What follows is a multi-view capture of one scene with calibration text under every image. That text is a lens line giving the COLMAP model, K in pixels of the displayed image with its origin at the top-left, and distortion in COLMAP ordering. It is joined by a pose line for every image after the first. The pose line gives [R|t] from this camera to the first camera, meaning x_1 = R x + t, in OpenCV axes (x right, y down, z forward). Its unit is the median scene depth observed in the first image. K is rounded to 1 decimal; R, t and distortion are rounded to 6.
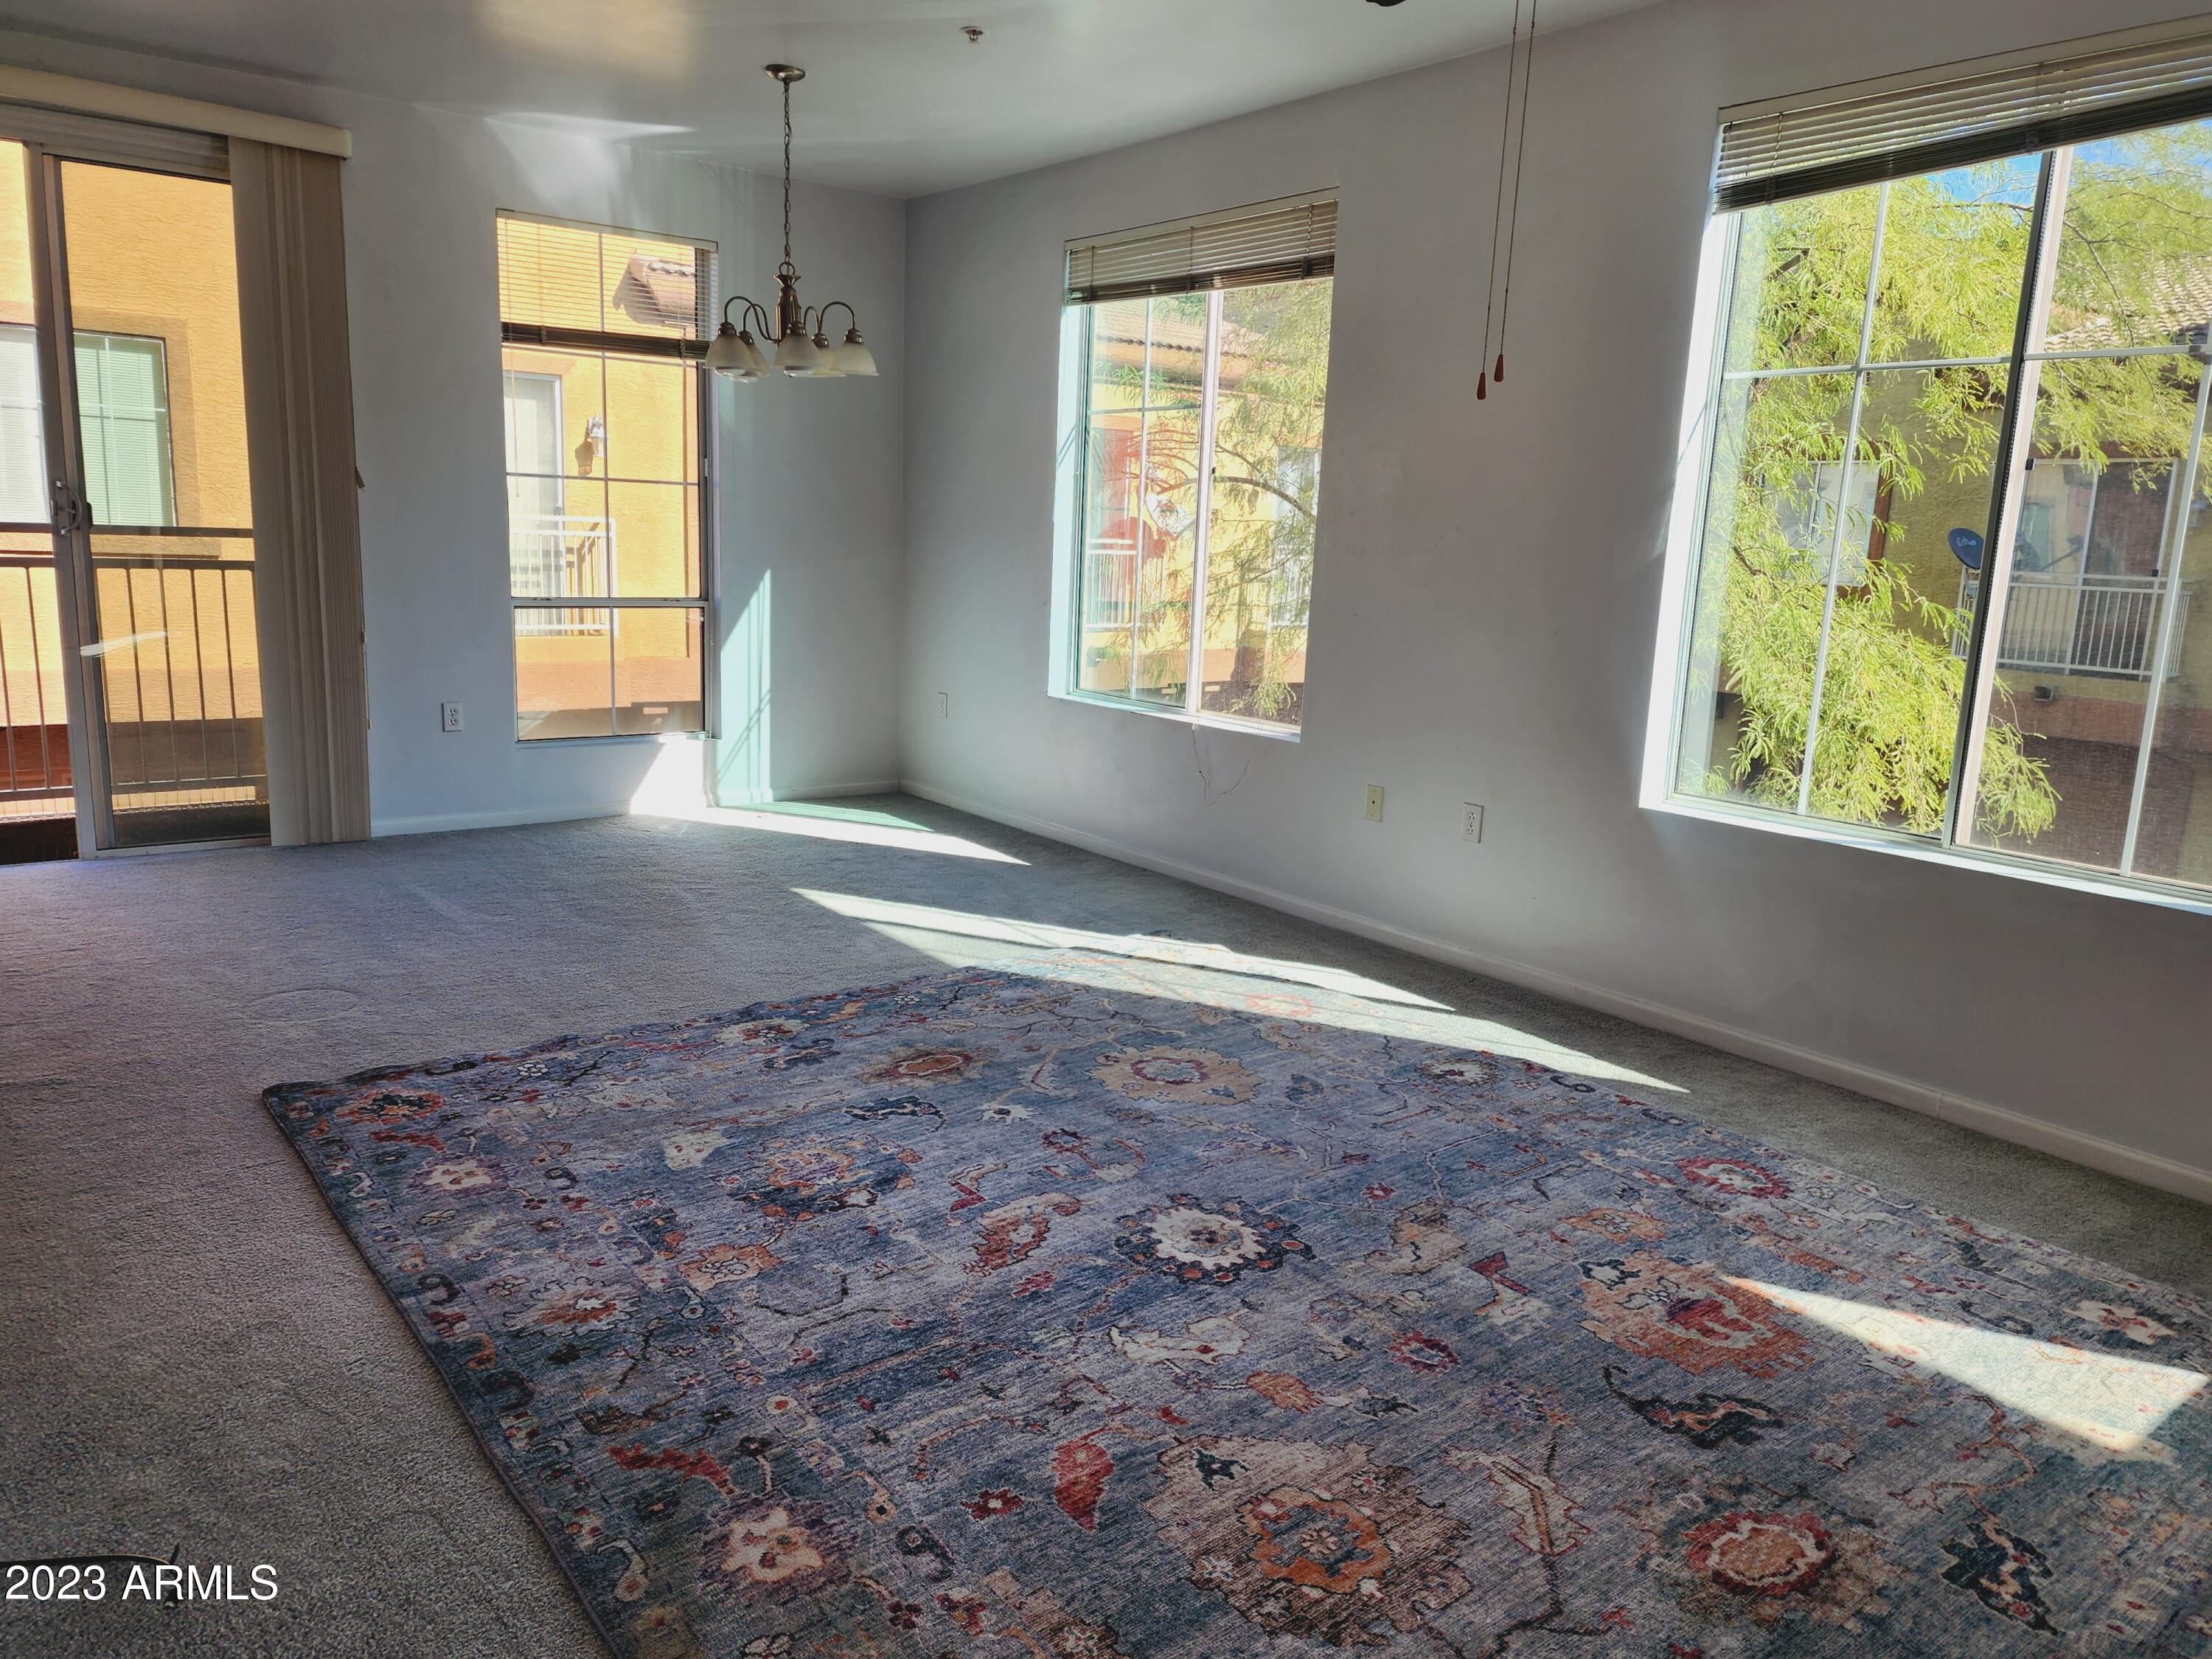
lens RADIAL K [[1515.9, 0, 1106.0], [0, 1515.9, 829.5], [0, 0, 1]] dist [0.089901, -0.098226]
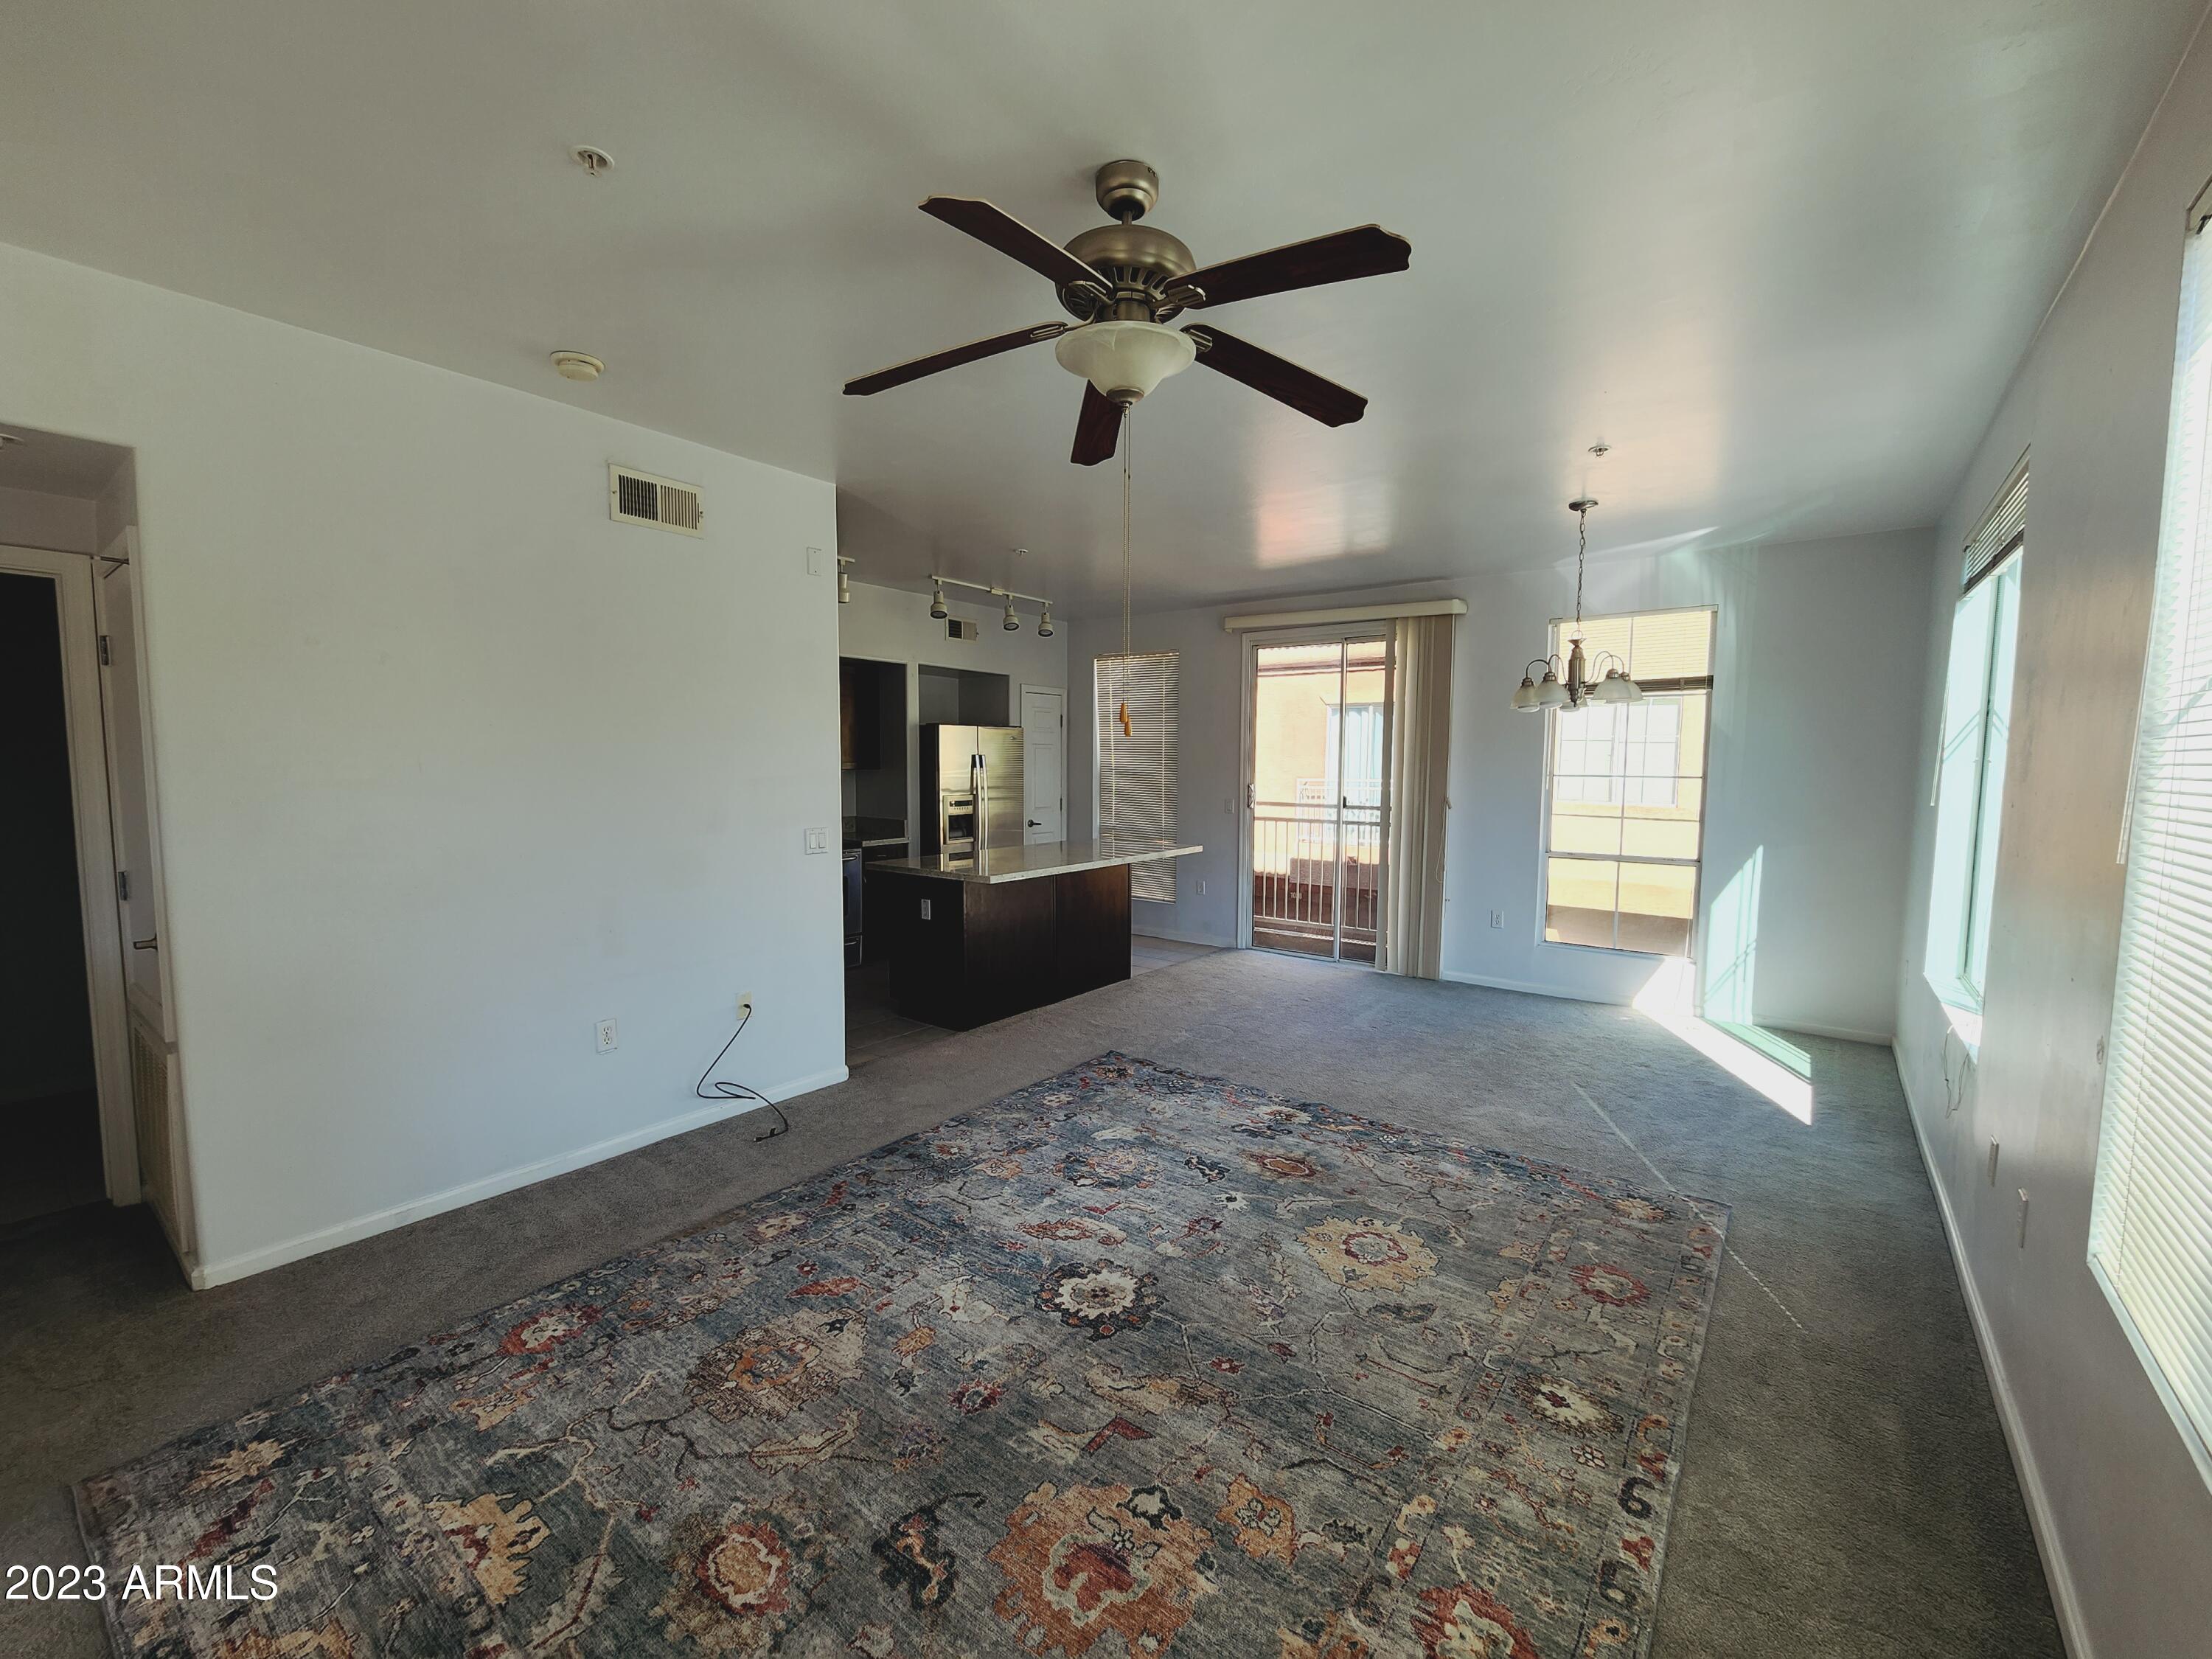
lens RADIAL K [[911.8, 0, 1107.5], [0, 911.8, 832.3], [0, 0, 1]] dist [0.002689, -0.003348]
pose [[0.251578, 0.041296, -0.966956, 0.872262], [-0.188309, 0.982085, -0.007051, -0.163008], [0.949341, 0.183860, 0.254848, 0.672282]]
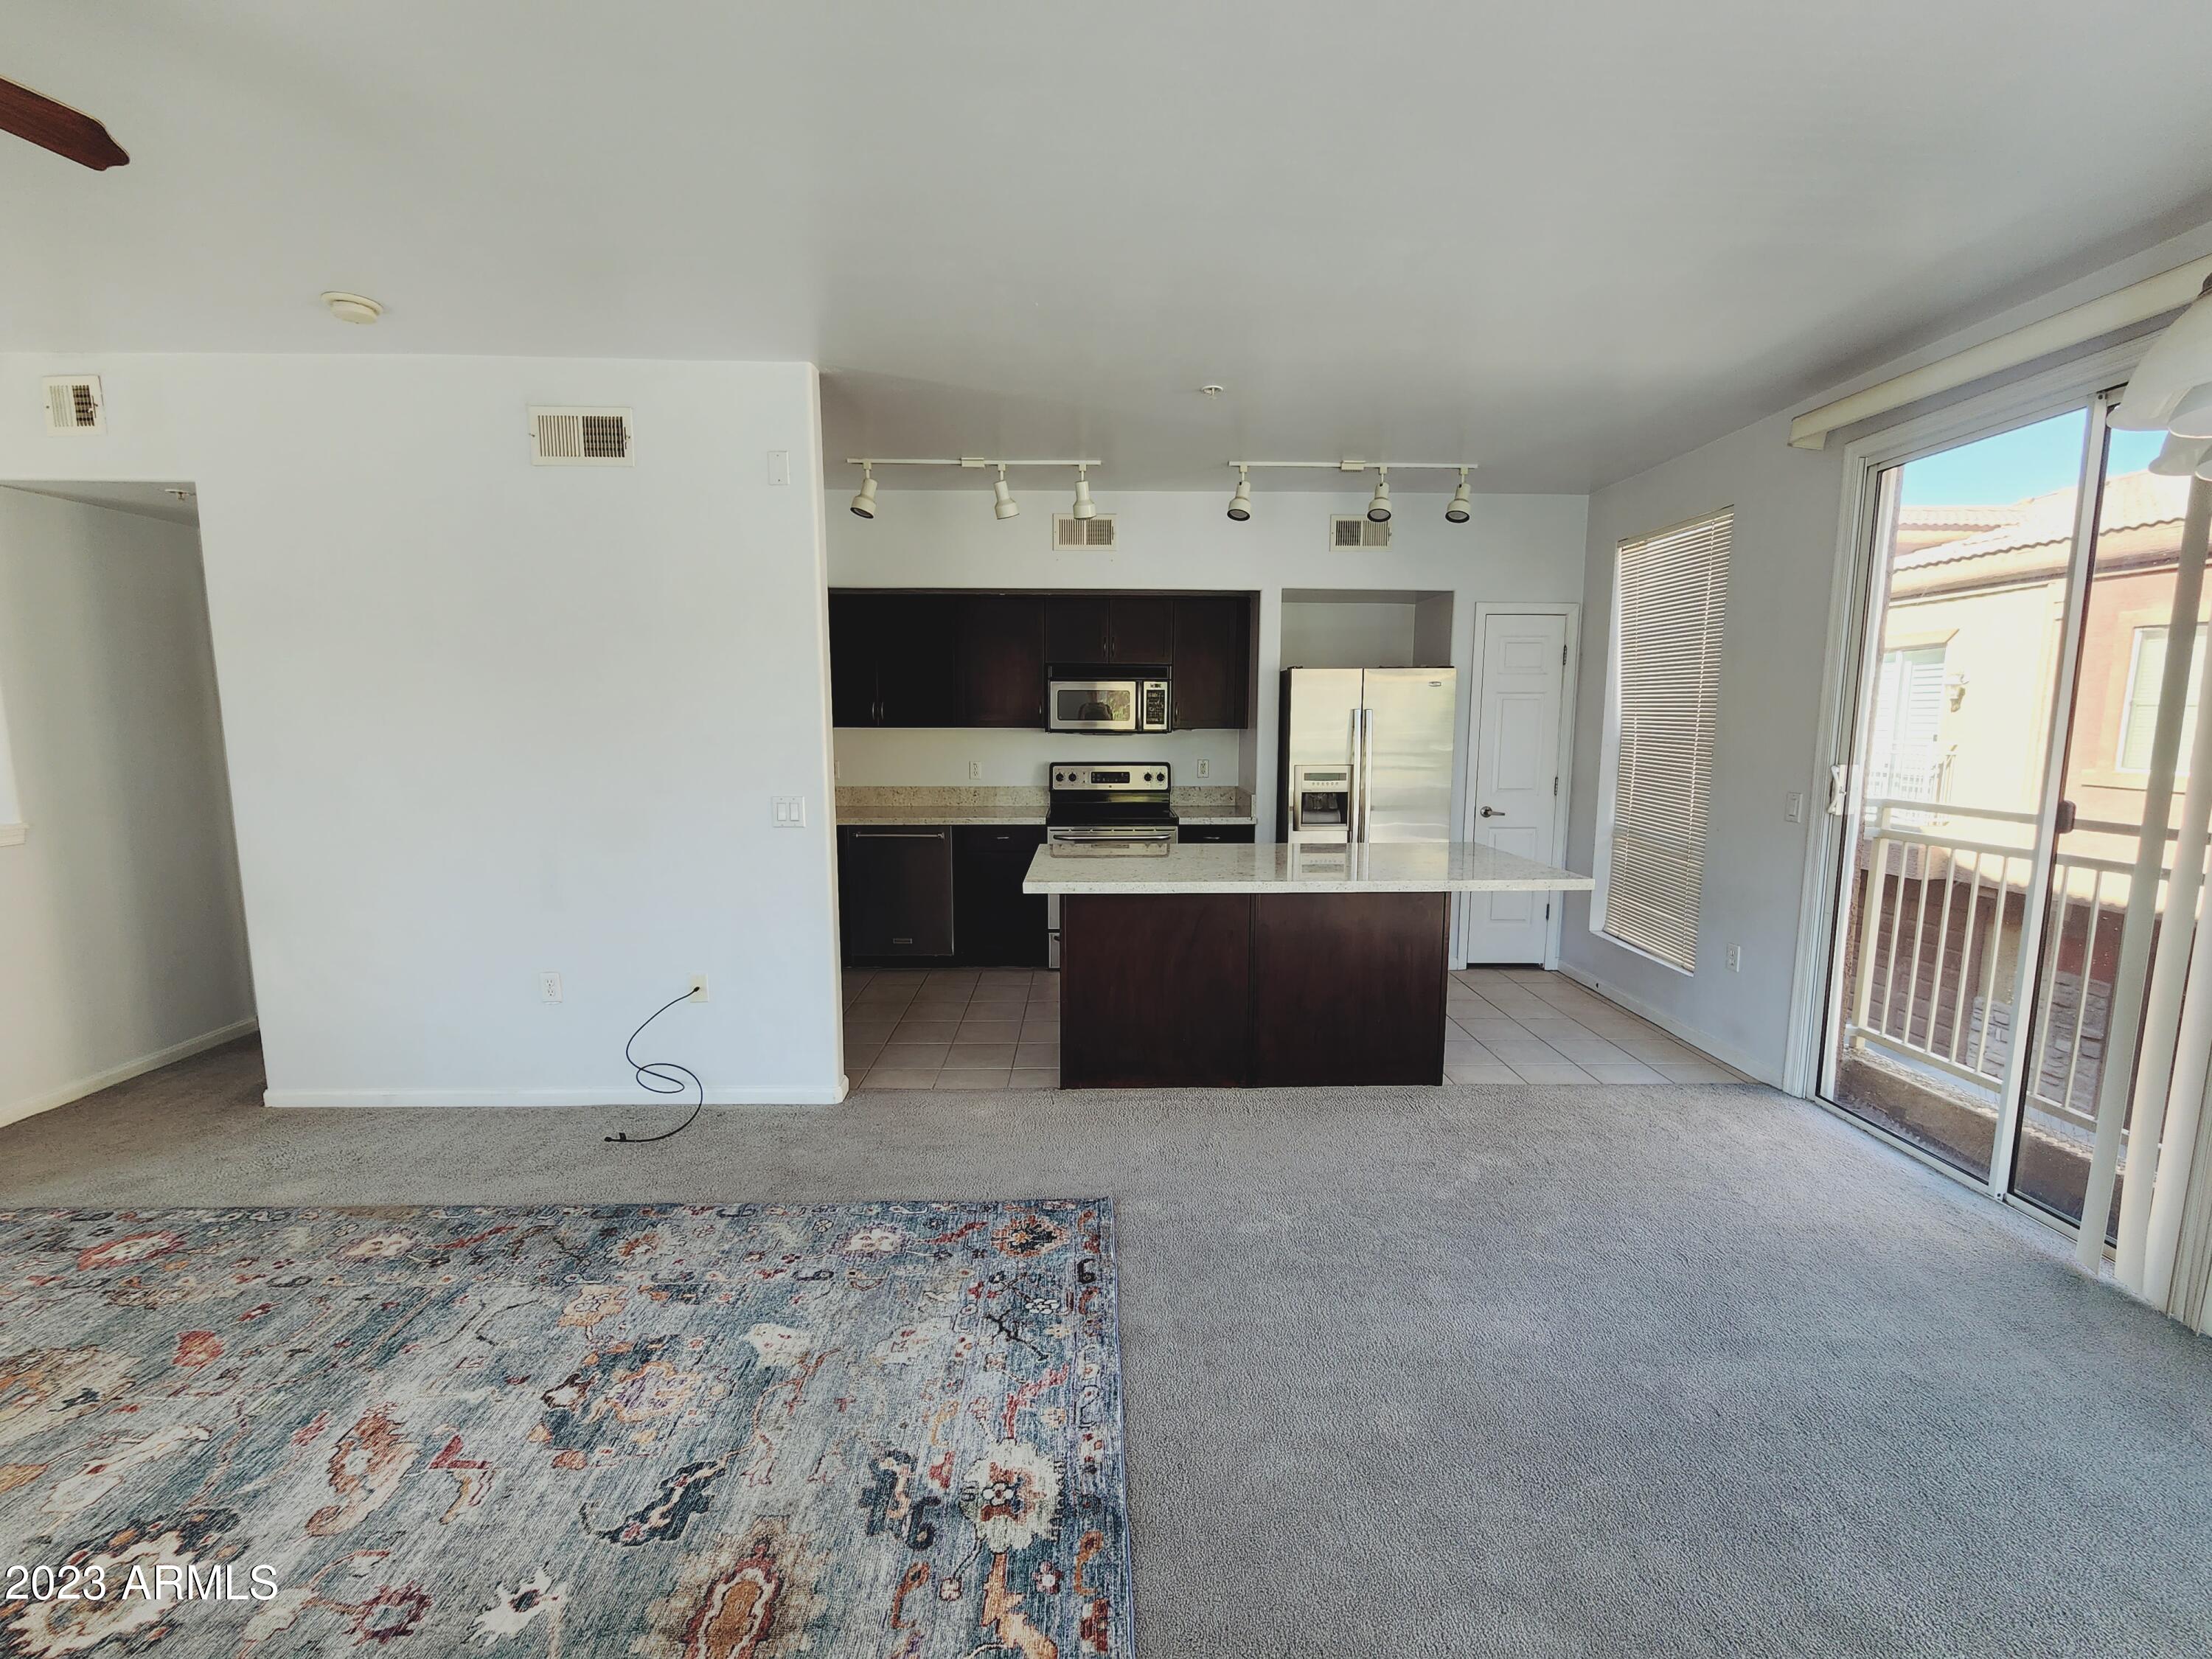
lens RADIAL K [[911.8, 0, 1107.5], [0, 911.8, 832.3], [0, 0, 1]] dist [0.002689, -0.003348]
pose [[-0.596739, 0.060646, -0.800140, 0.108867], [-0.183292, 0.960477, 0.209496, -0.365216], [0.781221, 0.271673, -0.562038, 1.569515]]
